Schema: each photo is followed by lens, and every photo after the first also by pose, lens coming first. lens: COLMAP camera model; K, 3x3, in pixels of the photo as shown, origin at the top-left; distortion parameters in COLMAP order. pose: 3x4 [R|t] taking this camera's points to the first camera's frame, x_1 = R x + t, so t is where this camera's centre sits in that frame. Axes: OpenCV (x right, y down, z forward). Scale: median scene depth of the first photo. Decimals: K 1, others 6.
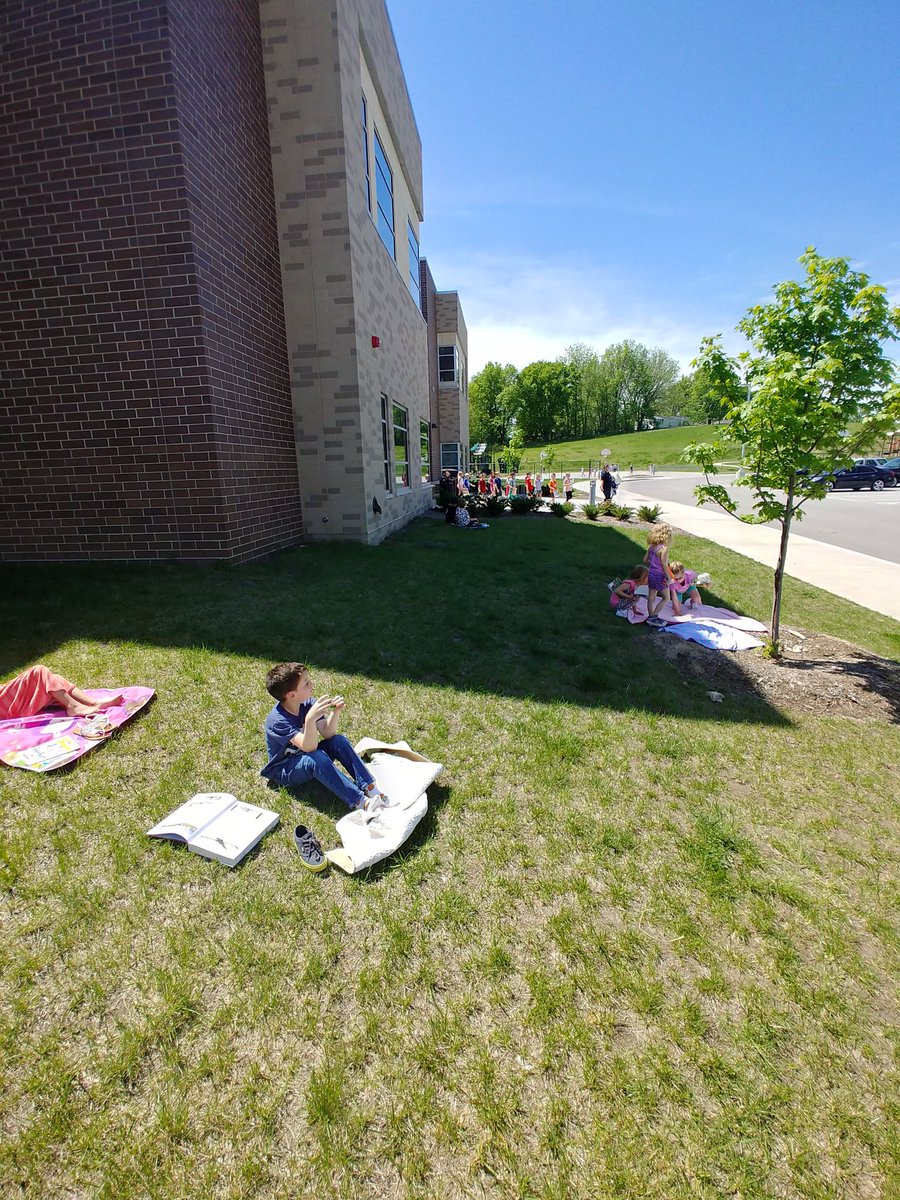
lens RADIAL K [[525.2, 0, 444.4], [0, 525.2, 596.5], [0, 0, 1]] dist [-0.001008, -0.000960]
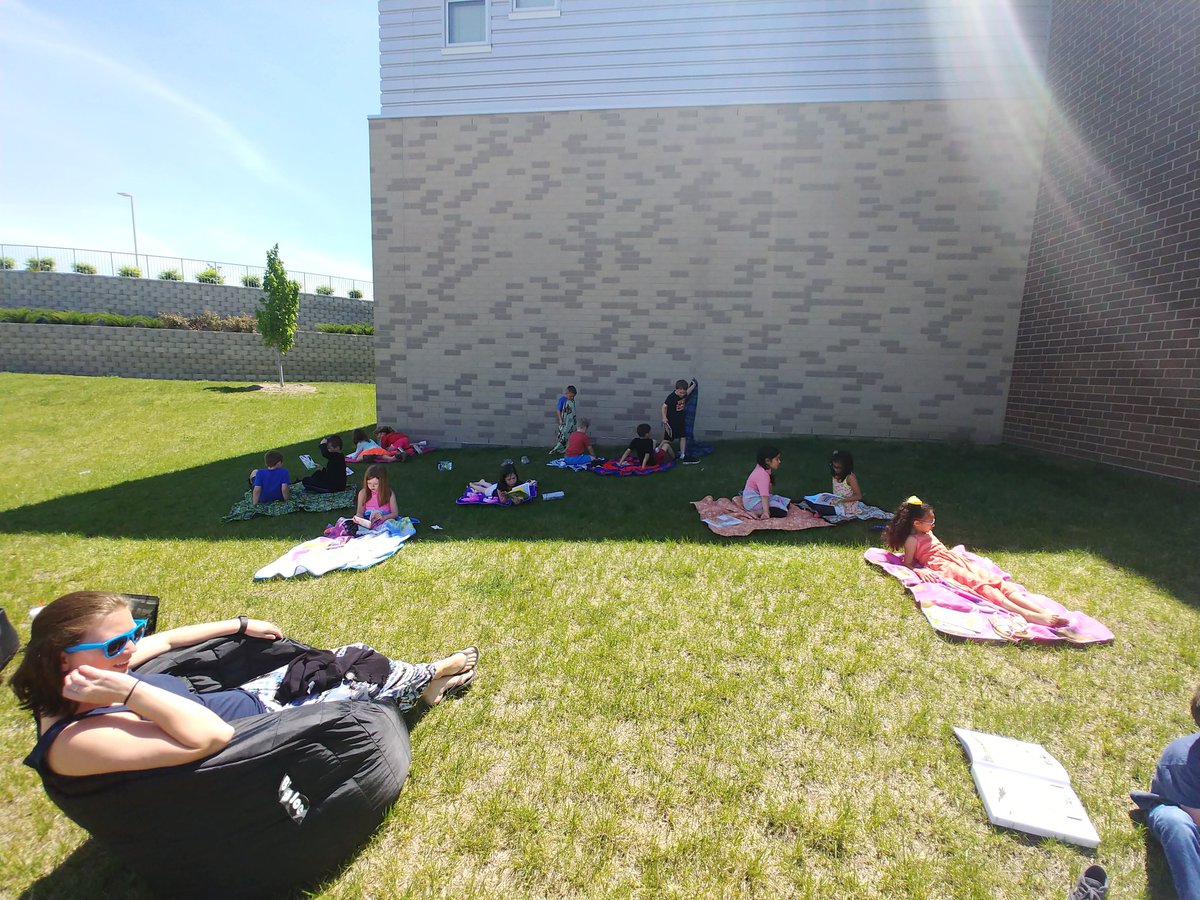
lens RADIAL K [[525.2, 0, 595.3], [0, 525.2, 449.9], [0, 0, 1]] dist [-0.001008, -0.000960]
pose [[0.011810, 0.185413, -0.982590, 0.260913], [-0.269544, 0.946873, 0.175434, -0.025652], [0.962916, 0.262779, 0.061160, 0.150148]]
